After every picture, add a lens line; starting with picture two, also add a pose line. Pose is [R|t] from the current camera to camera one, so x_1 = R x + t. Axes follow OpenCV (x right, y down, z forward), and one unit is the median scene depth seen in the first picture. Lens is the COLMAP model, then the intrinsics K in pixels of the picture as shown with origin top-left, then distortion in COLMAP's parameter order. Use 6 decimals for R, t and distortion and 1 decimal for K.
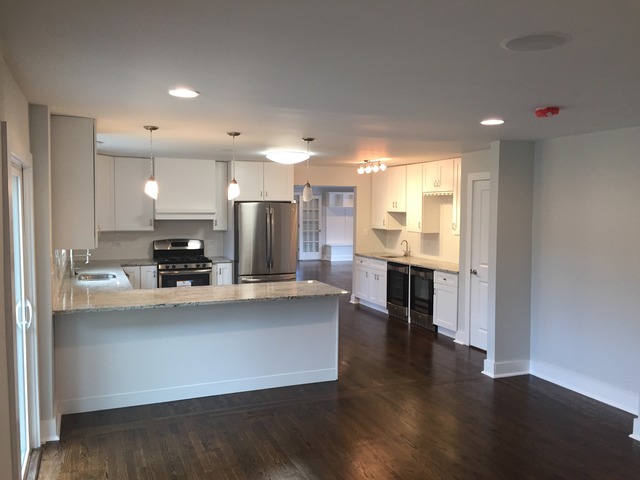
lens RADIAL K [[552.3, 0, 323.4], [0, 552.3, 234.7], [0, 0, 1]] dist [0.067387, -0.032594]
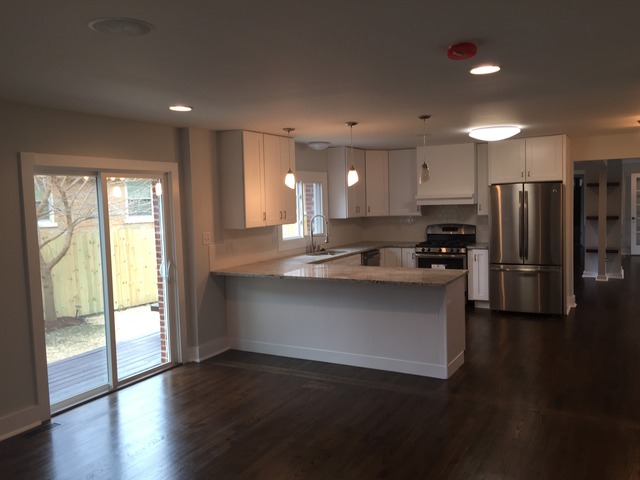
lens RADIAL K [[552.3, 0, 320.7], [0, 552.3, 241.0], [0, 0, 1]] dist [0.067387, -0.032594]
pose [[0.615176, 0.033811, -0.787664, 0.424342], [-0.006358, 0.999260, 0.037928, 0.002368], [0.788364, -0.018325, 0.614936, 0.199744]]
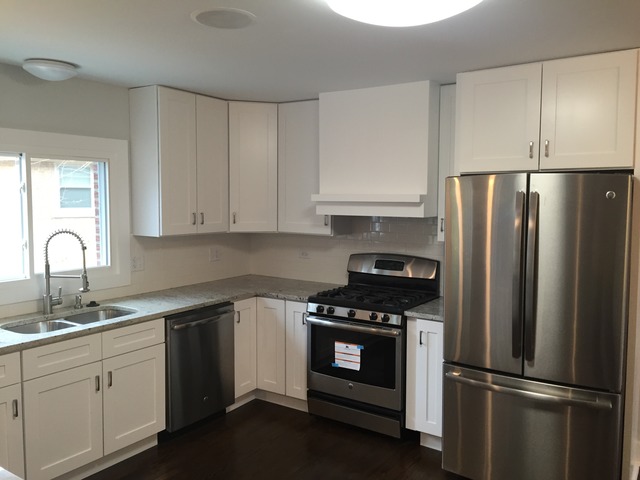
lens RADIAL K [[552.3, 0, 324.7], [0, 552.3, 242.3], [0, 0, 1]] dist [0.067387, -0.032594]
pose [[0.543674, 0.064153, -0.836841, 0.134051], [-0.042778, 0.997897, 0.048708, -0.026889], [0.838205, 0.009317, 0.545275, 0.726509]]
